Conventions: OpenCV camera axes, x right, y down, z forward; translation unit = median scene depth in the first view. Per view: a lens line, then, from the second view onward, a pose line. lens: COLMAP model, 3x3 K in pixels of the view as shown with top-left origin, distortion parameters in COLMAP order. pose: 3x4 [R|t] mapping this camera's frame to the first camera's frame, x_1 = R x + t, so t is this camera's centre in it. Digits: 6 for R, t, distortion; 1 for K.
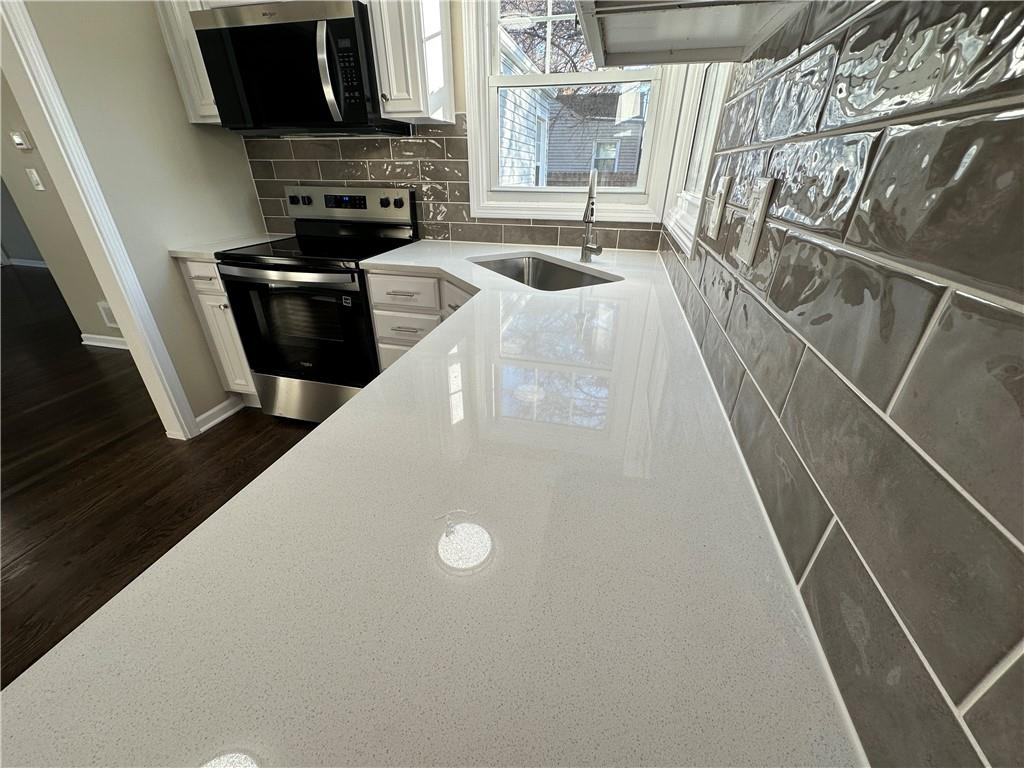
lens RADIAL K [[407.8, 0, 511.3], [0, 407.8, 385.6], [0, 0, 1]] dist [-0.000761, -0.000403]
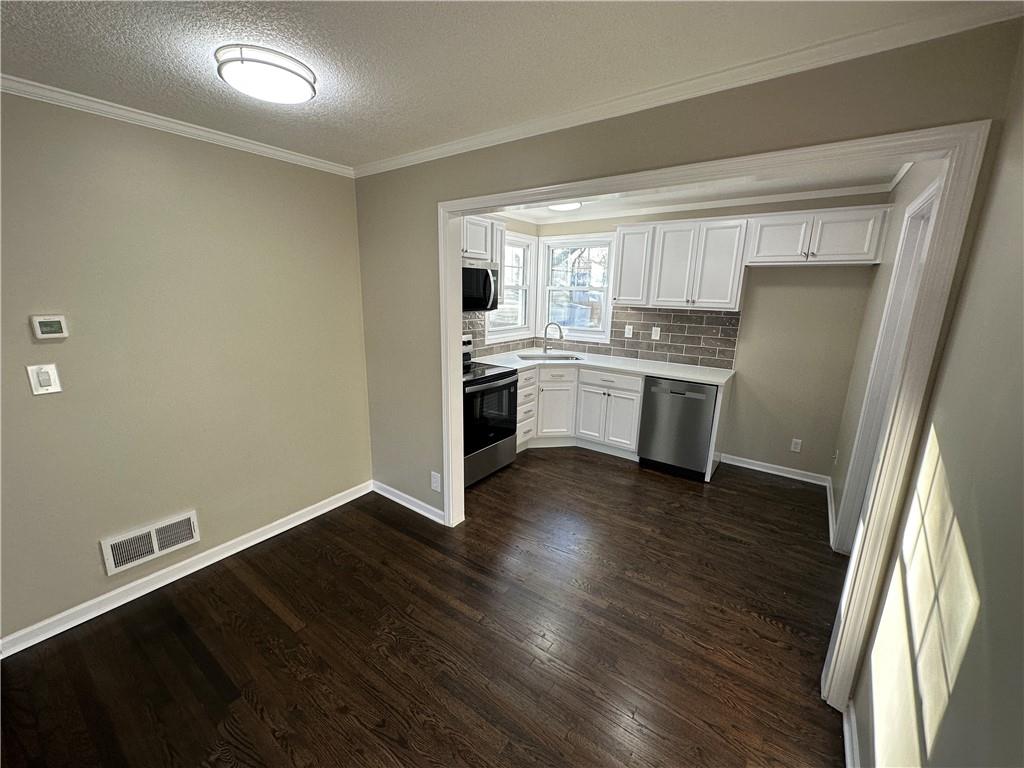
lens RADIAL K [[407.8, 0, 511.3], [0, 407.8, 385.6], [0, 0, 1]] dist [-0.000761, -0.000403]
pose [[0.370589, -0.212493, 0.904163, -2.023564], [0.420431, 0.906411, 0.040699, -0.283092], [-0.828191, 0.365056, 0.425245, 0.143097]]
